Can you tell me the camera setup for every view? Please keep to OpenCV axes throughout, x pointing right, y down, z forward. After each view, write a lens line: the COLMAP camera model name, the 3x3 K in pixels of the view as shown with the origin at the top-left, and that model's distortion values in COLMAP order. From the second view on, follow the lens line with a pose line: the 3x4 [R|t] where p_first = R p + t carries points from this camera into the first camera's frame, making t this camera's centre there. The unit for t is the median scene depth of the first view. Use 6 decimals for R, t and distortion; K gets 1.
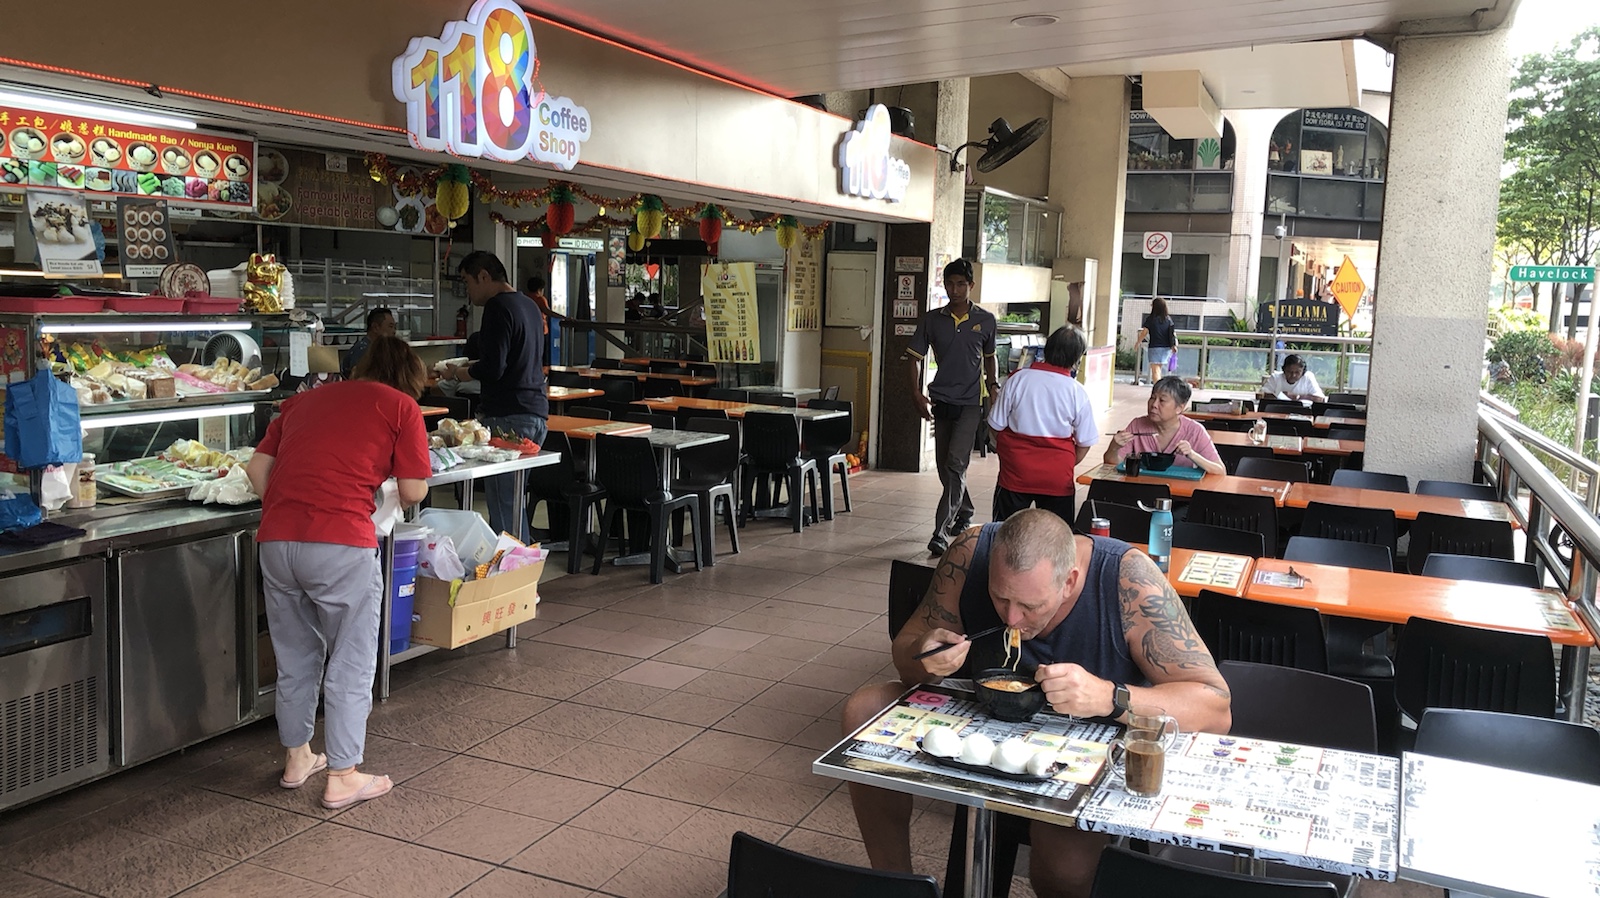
lens RADIAL K [[1323.1, 0, 799.4], [0, 1323.1, 447.3], [0, 0, 1]] dist [0.020239, -0.010818]
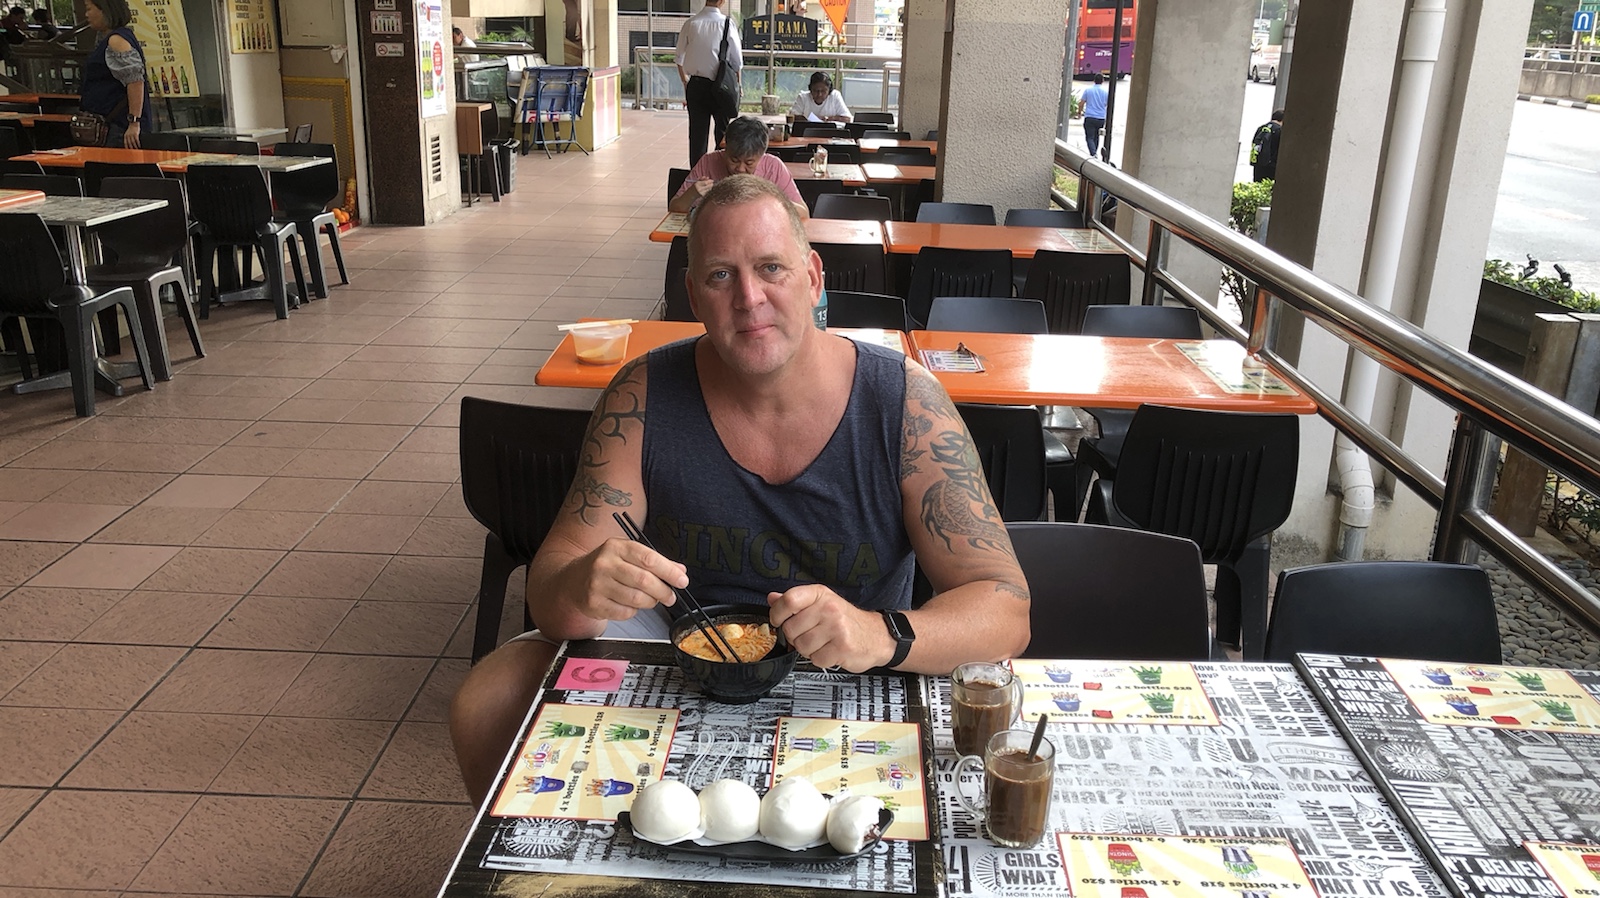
lens RADIAL K [[1323.1, 0, 801.0], [0, 1323.1, 435.2], [0, 0, 1]] dist [0.020239, -0.010818]
pose [[0.926818, -0.120516, 0.355647, -0.005738], [0.050067, 0.978303, 0.201038, -0.012287], [-0.372159, -0.168519, 0.912742, 0.180232]]
